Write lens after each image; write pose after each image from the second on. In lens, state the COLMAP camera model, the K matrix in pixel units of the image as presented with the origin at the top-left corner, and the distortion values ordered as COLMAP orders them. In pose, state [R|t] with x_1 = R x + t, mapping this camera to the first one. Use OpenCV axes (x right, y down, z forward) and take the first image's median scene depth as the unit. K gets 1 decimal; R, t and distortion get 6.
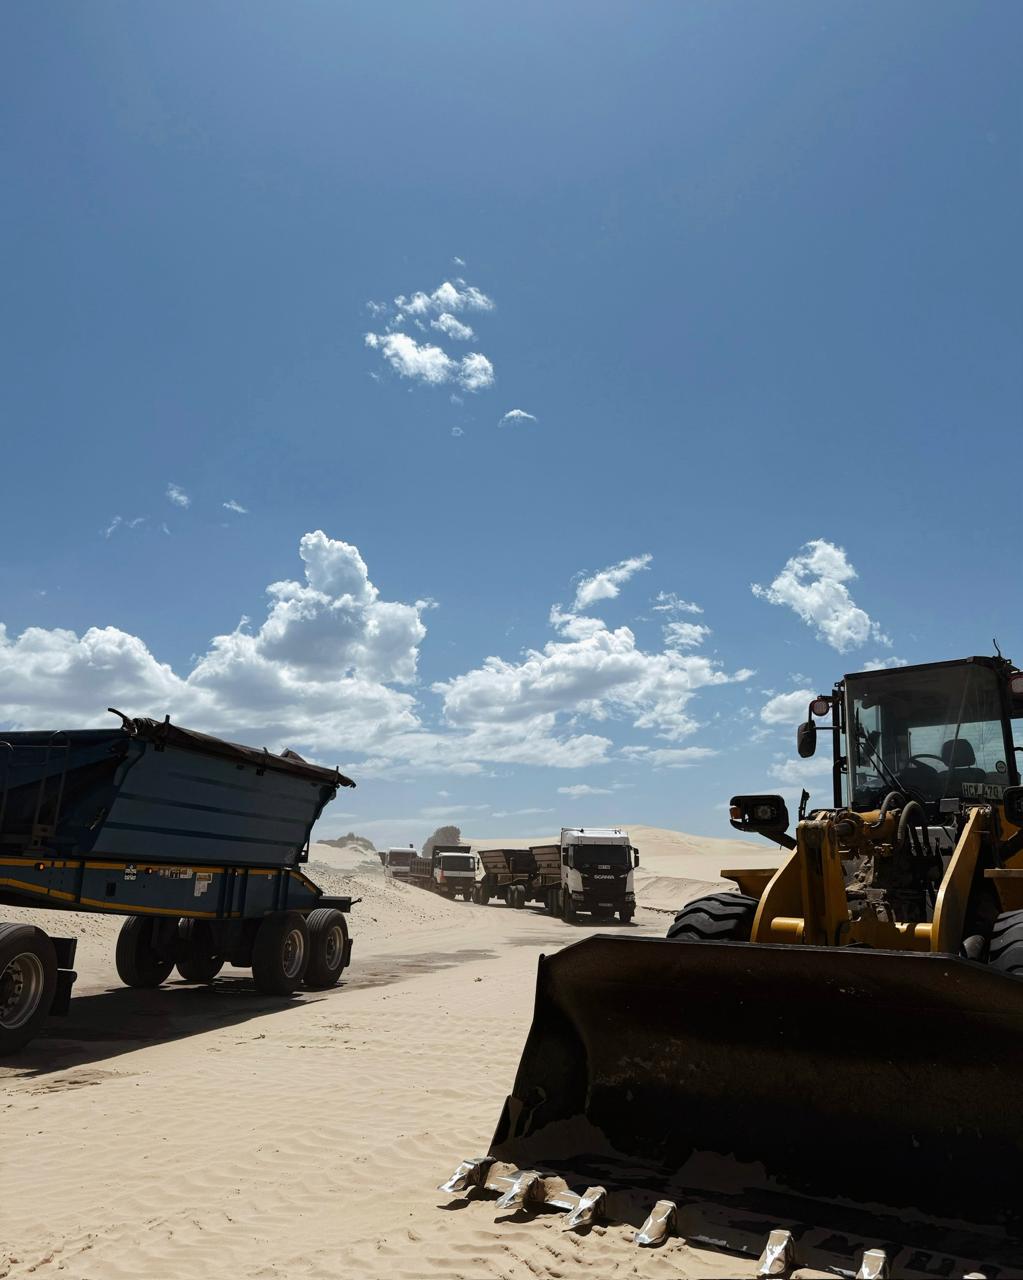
lens RADIAL K [[977.9, 0, 520.9], [0, 977.9, 638.0], [0, 0, 1]] dist [-0.000679, -0.036401]
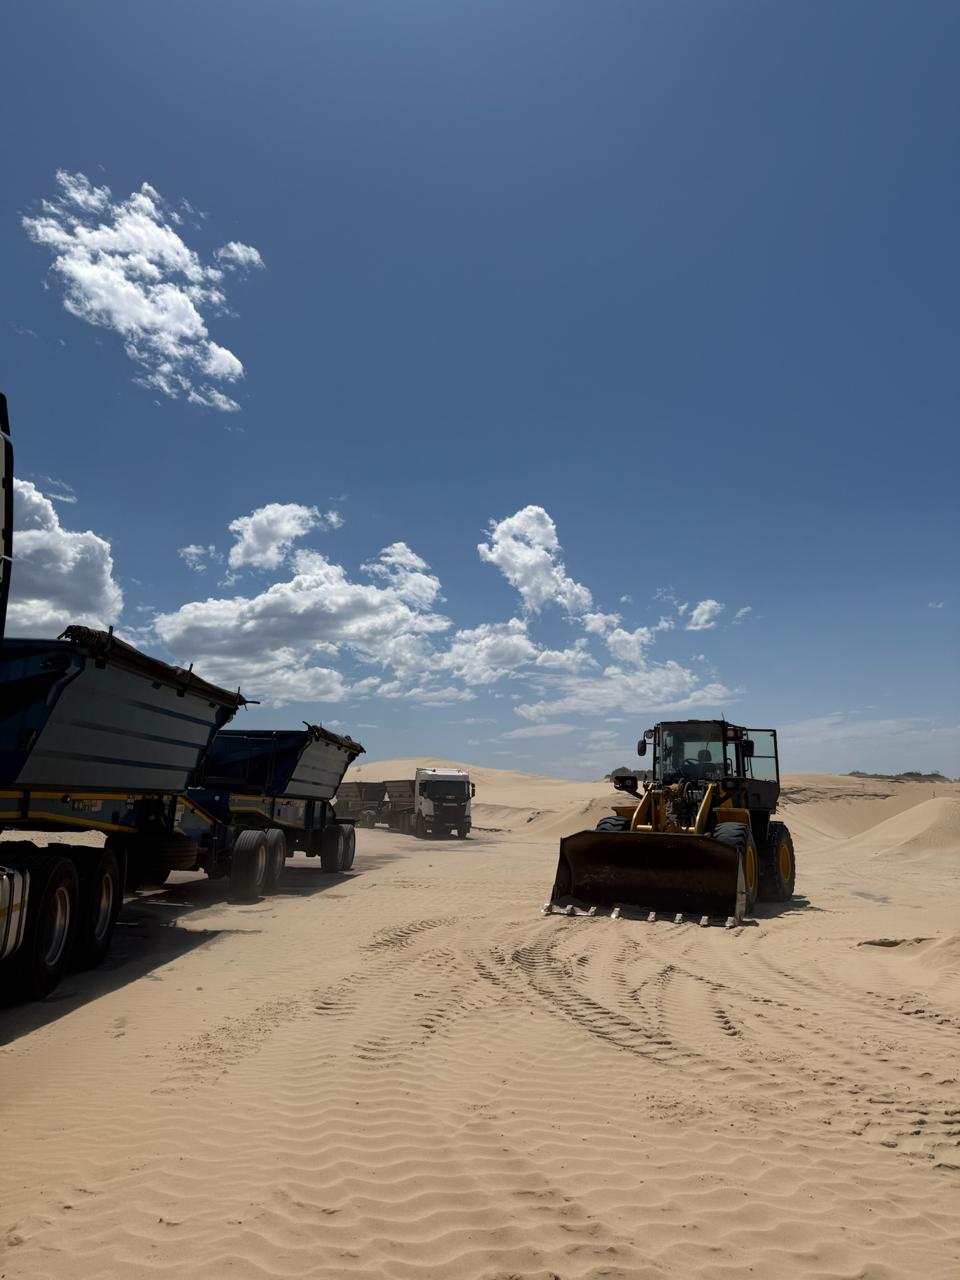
lens RADIAL K [[1002.2, 0, 475.0], [0, 1002.2, 602.9], [0, 0, 1]] dist [0.068075, -0.062125]
pose [[0.978547, 0.046847, 0.200627, -0.174571], [-0.055865, 0.997656, 0.039522, -0.093066], [-0.198305, -0.049882, 0.978870, -0.363634]]
